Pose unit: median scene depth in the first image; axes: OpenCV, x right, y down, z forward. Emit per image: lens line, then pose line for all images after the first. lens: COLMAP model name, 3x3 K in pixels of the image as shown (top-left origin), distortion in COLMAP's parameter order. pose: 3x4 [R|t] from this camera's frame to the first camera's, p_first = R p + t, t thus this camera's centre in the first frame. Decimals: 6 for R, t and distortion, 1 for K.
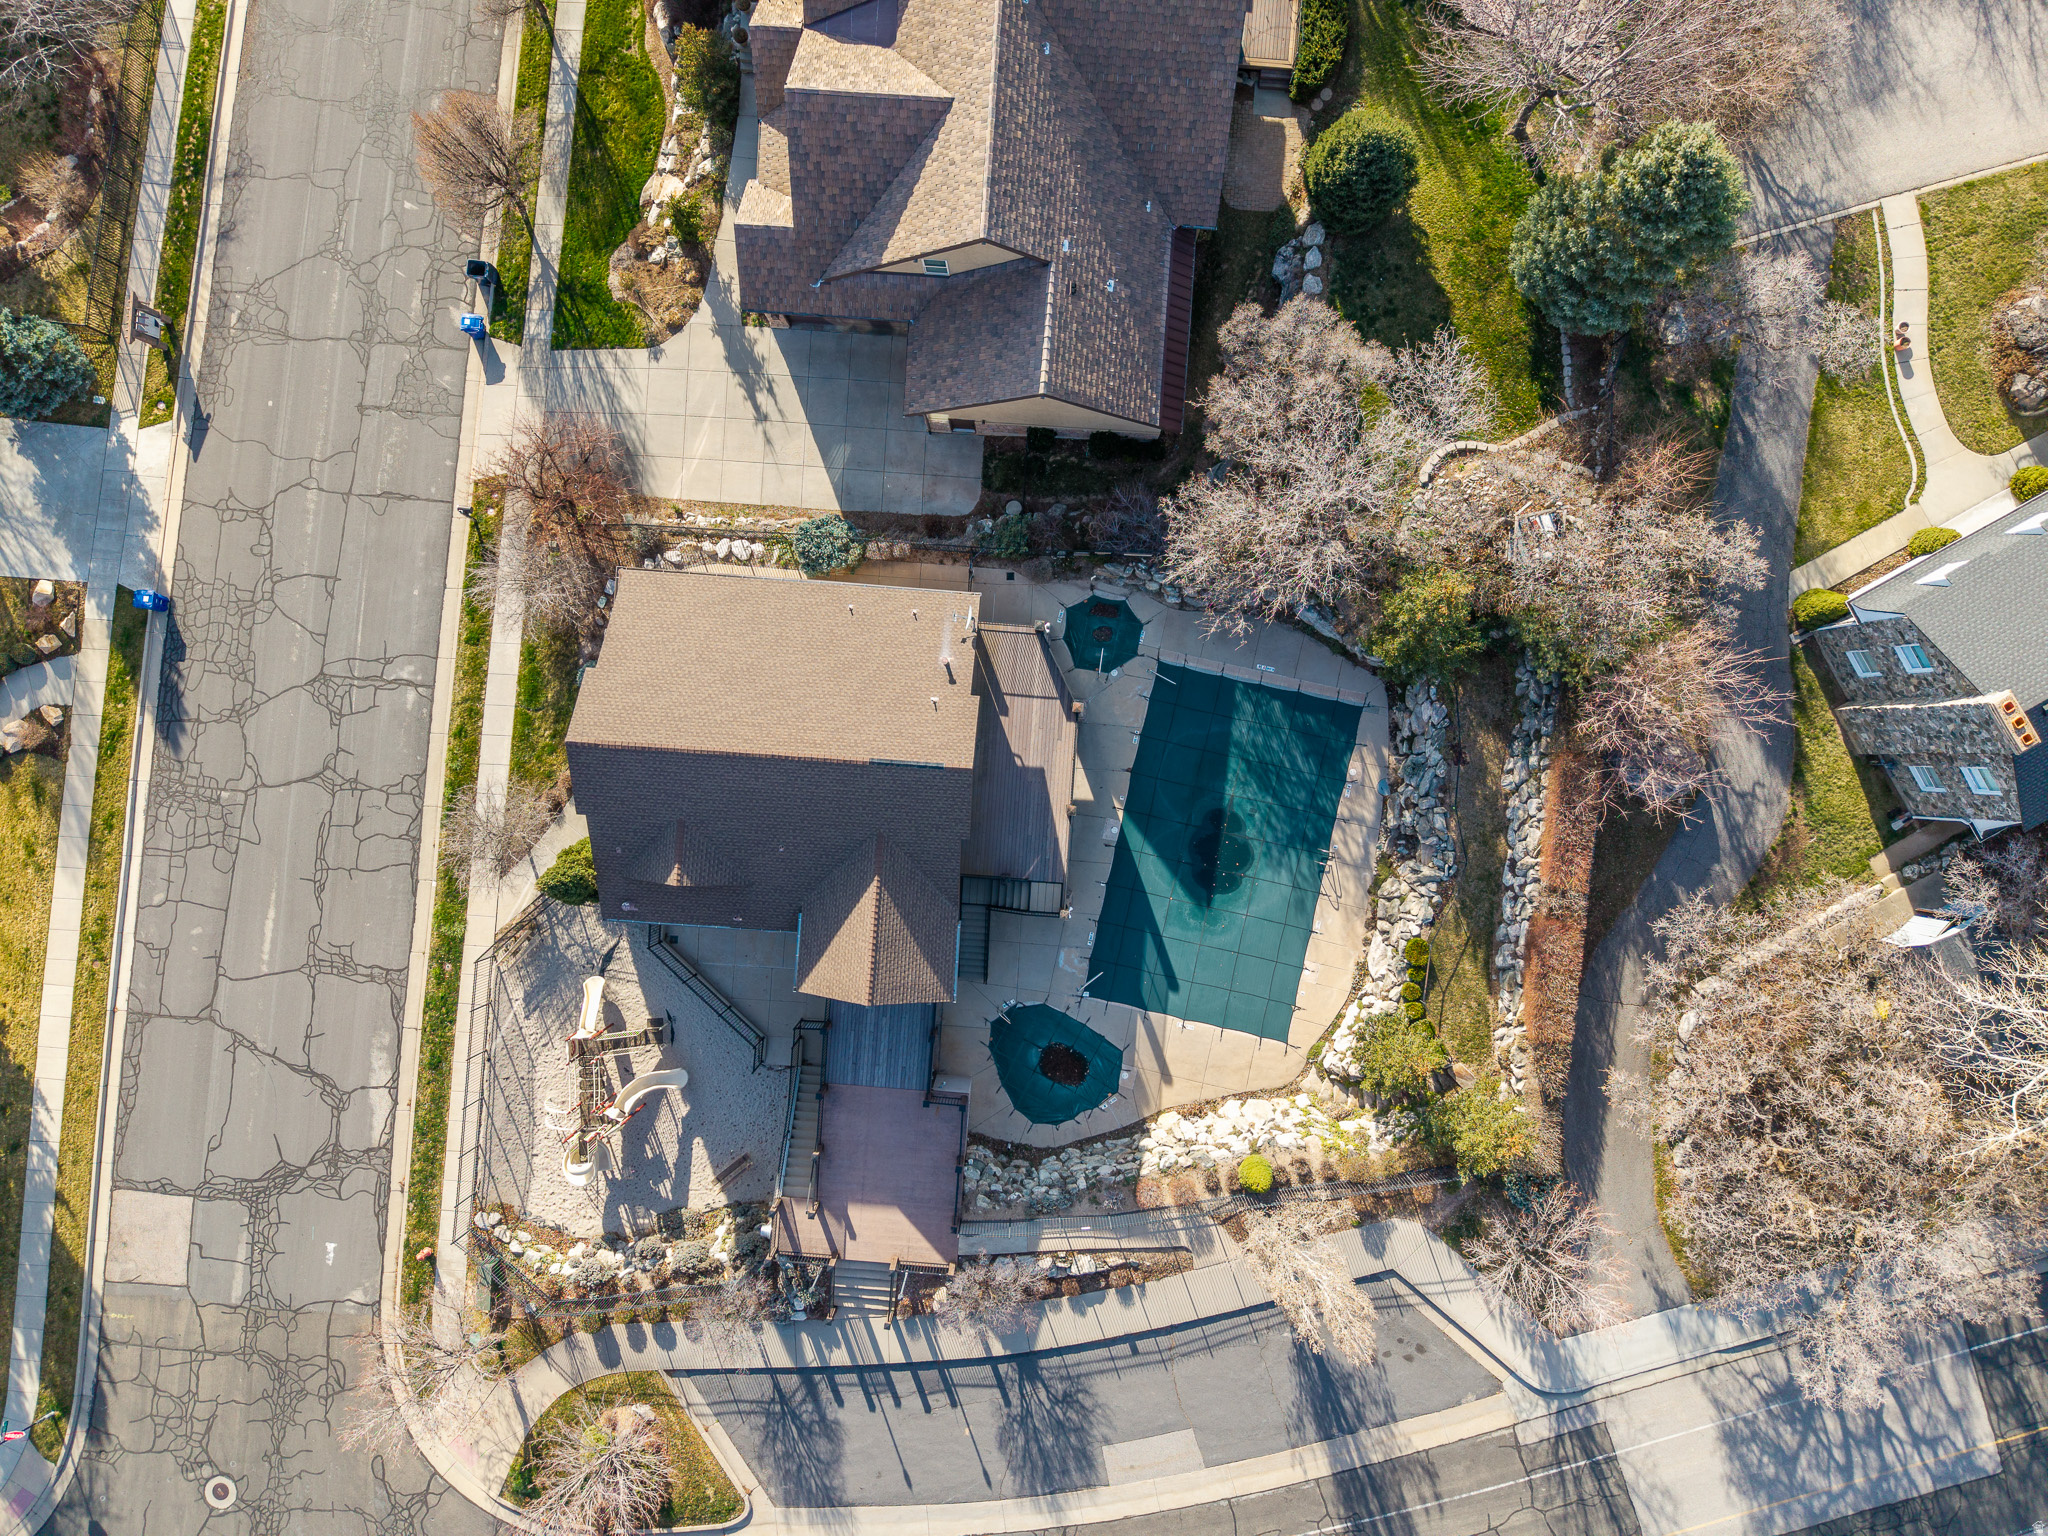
lens RADIAL K [[1382.0, 0, 1024.2], [0, 1382.0, 750.3], [0, 0, 1]] dist [0.026129, -0.032235]
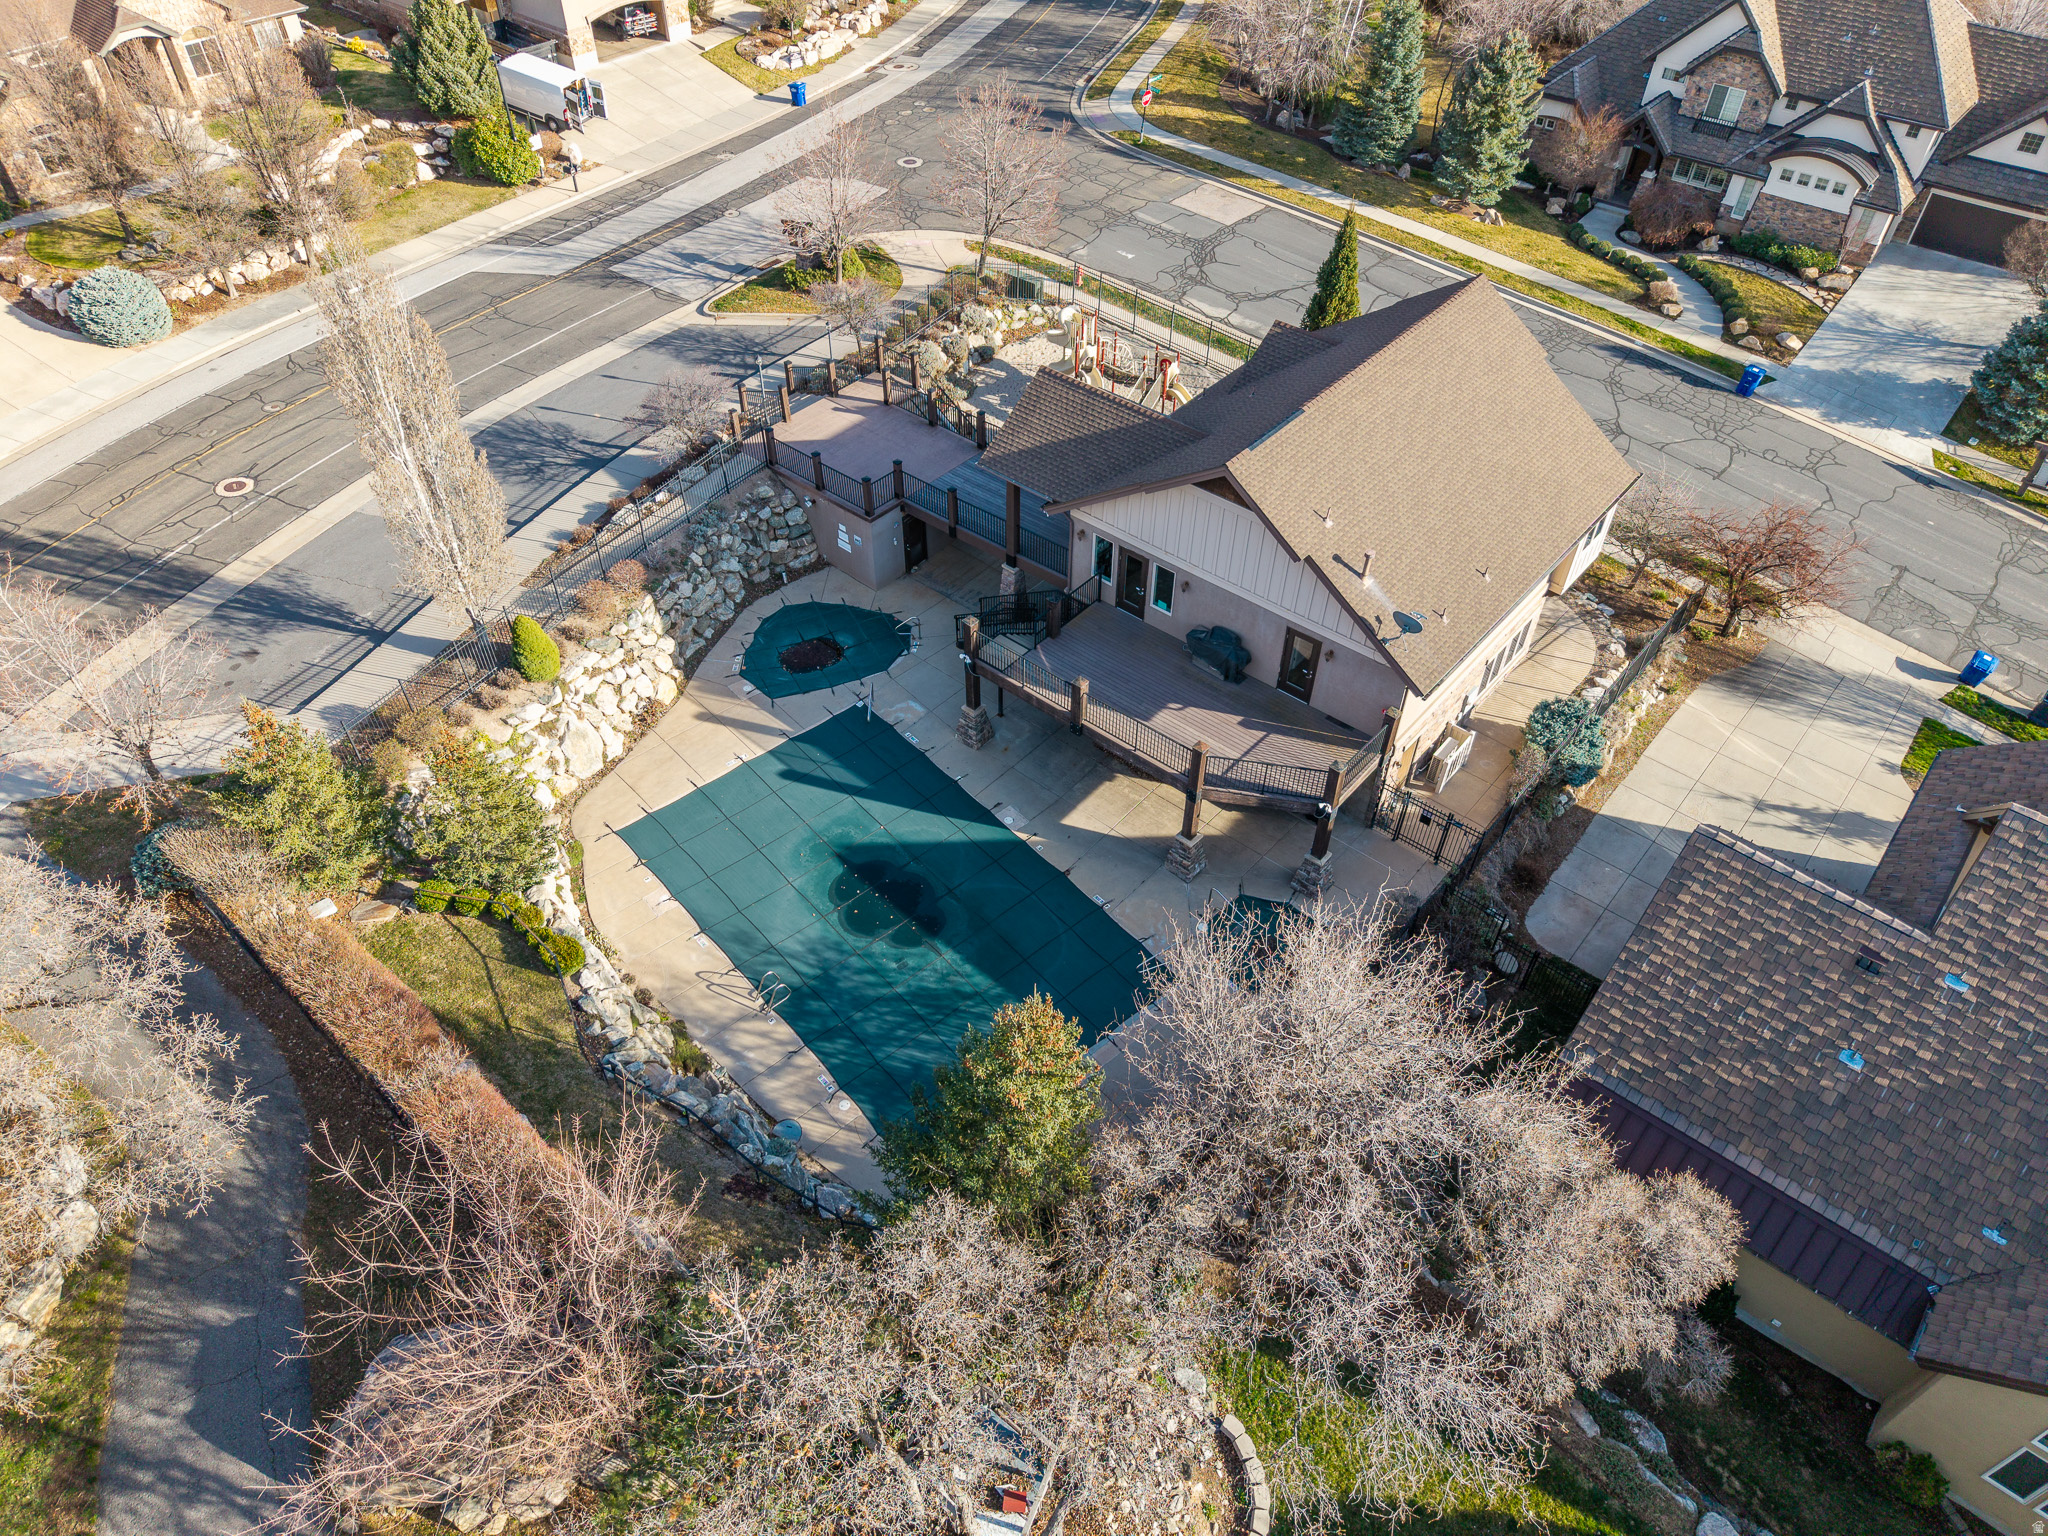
lens RADIAL K [[1348.1, 0, 1024.0], [0, 1348.1, 768.0], [0, 0, 1]] dist [0.040385, -0.037627]
pose [[-0.596046, 0.577184, -0.558200, 0.427976], [-0.802938, -0.432317, 0.410357, -0.217916], [-0.004468, 0.692792, 0.721124, 0.487505]]
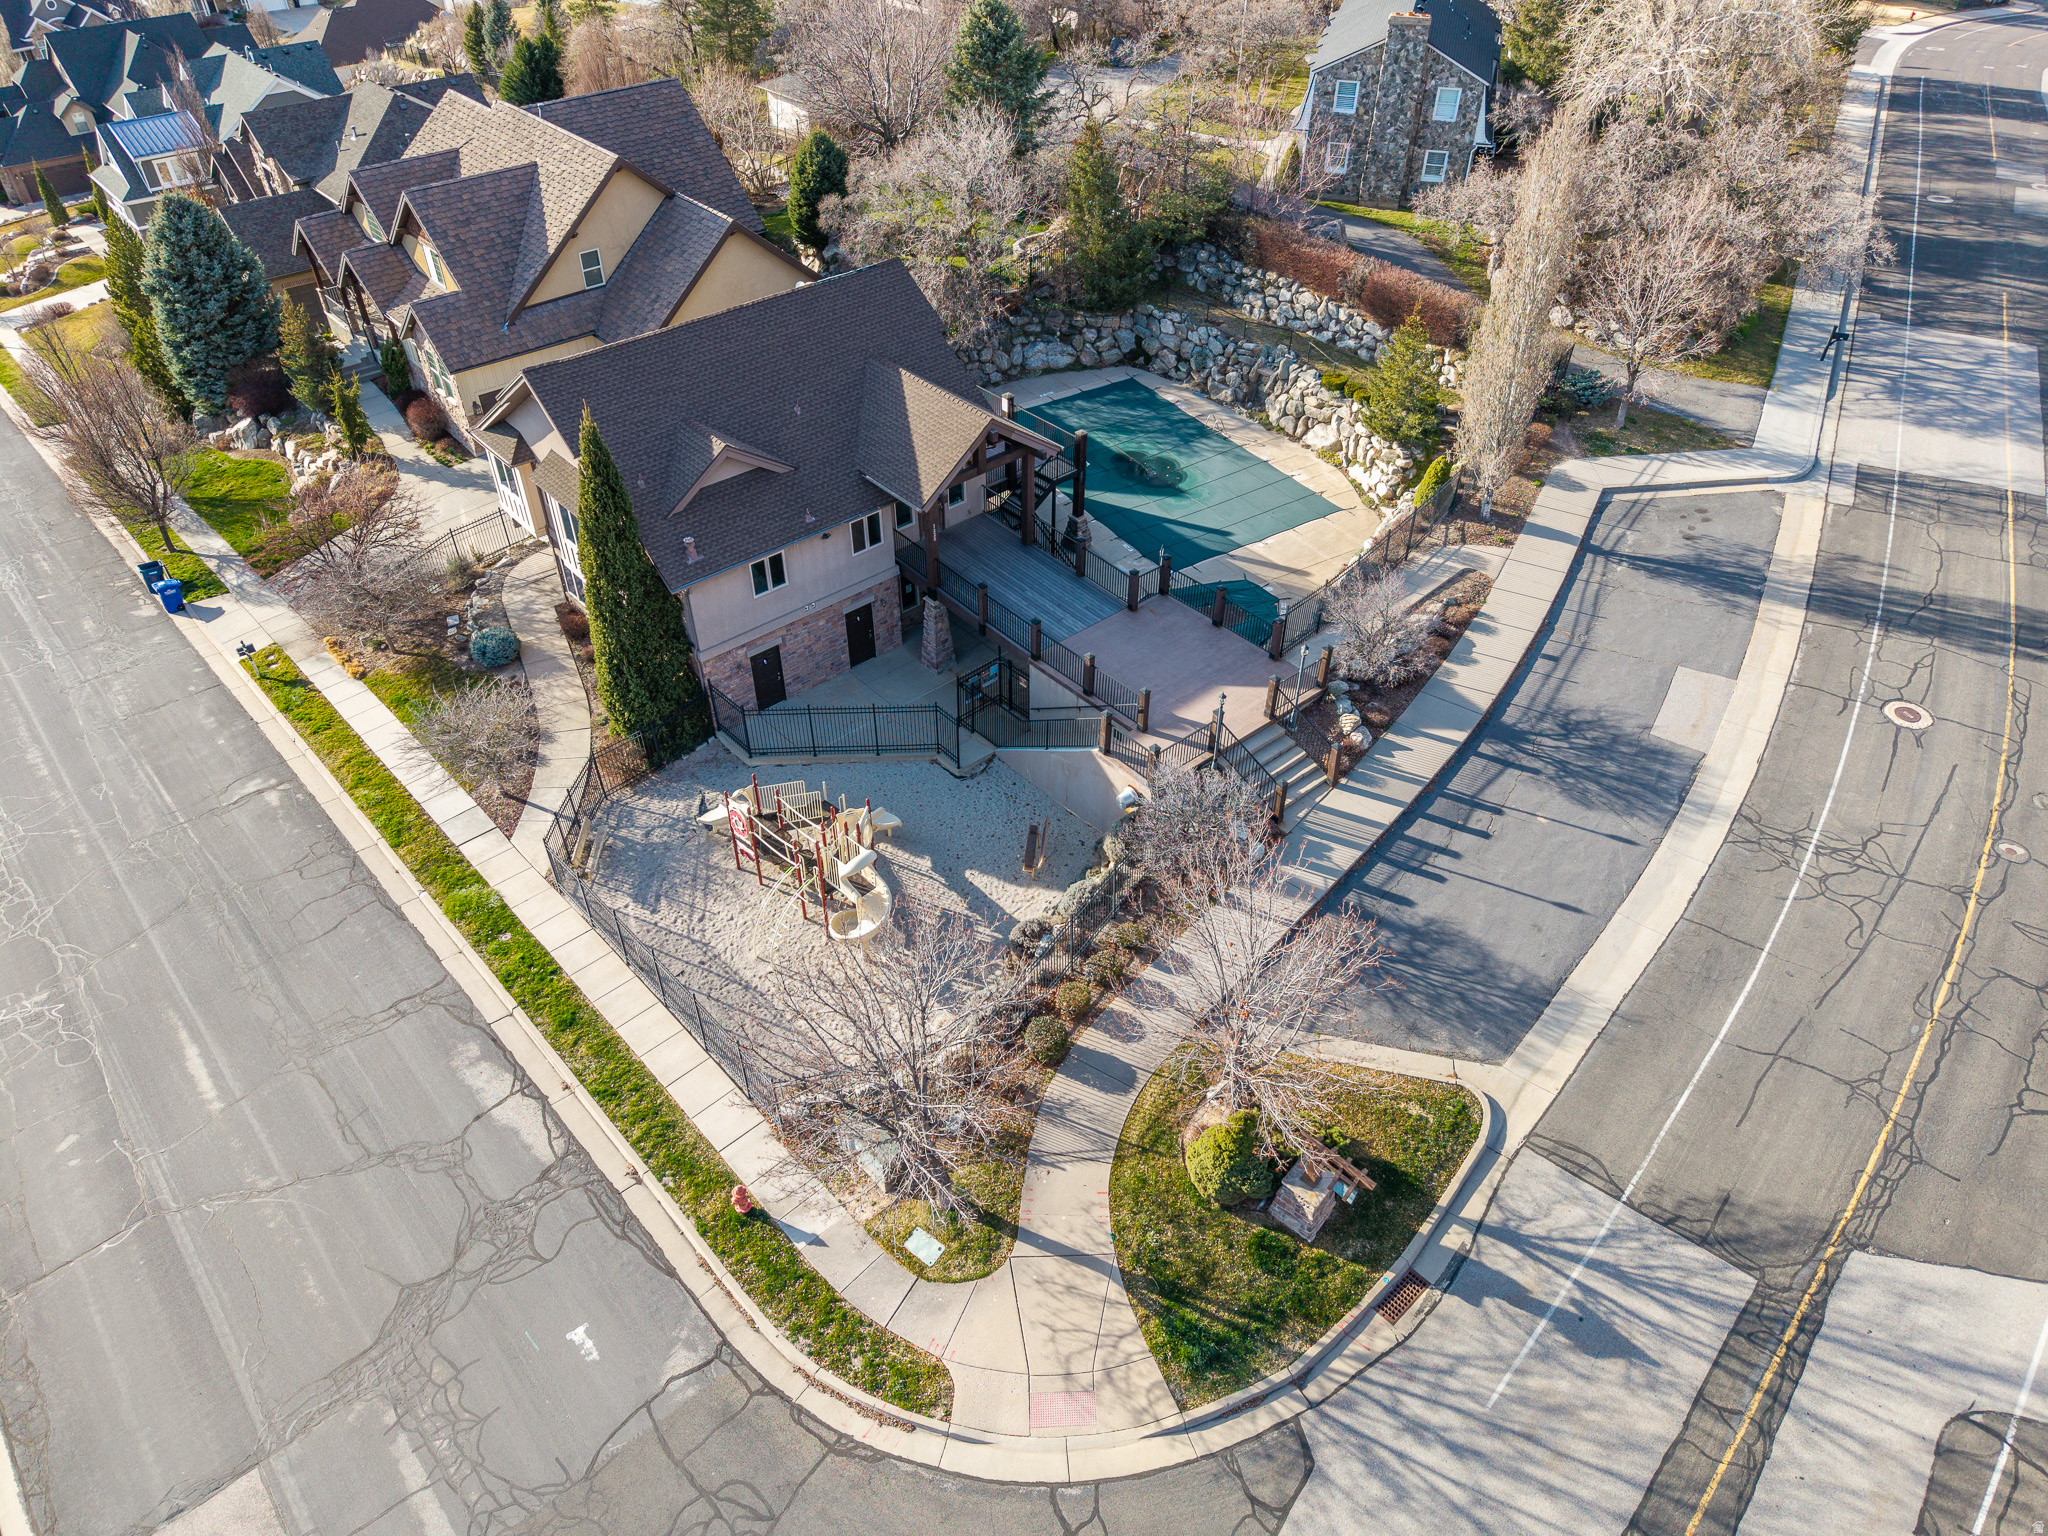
lens RADIAL K [[1382.0, 0, 1024.2], [0, 1382.0, 750.3], [0, 0, 1]] dist [0.026129, -0.032235]
pose [[0.703500, -0.445227, 0.553951, -0.570814], [0.710693, 0.442603, -0.546824, 0.651390], [-0.001720, 0.778380, 0.627791, 0.529055]]
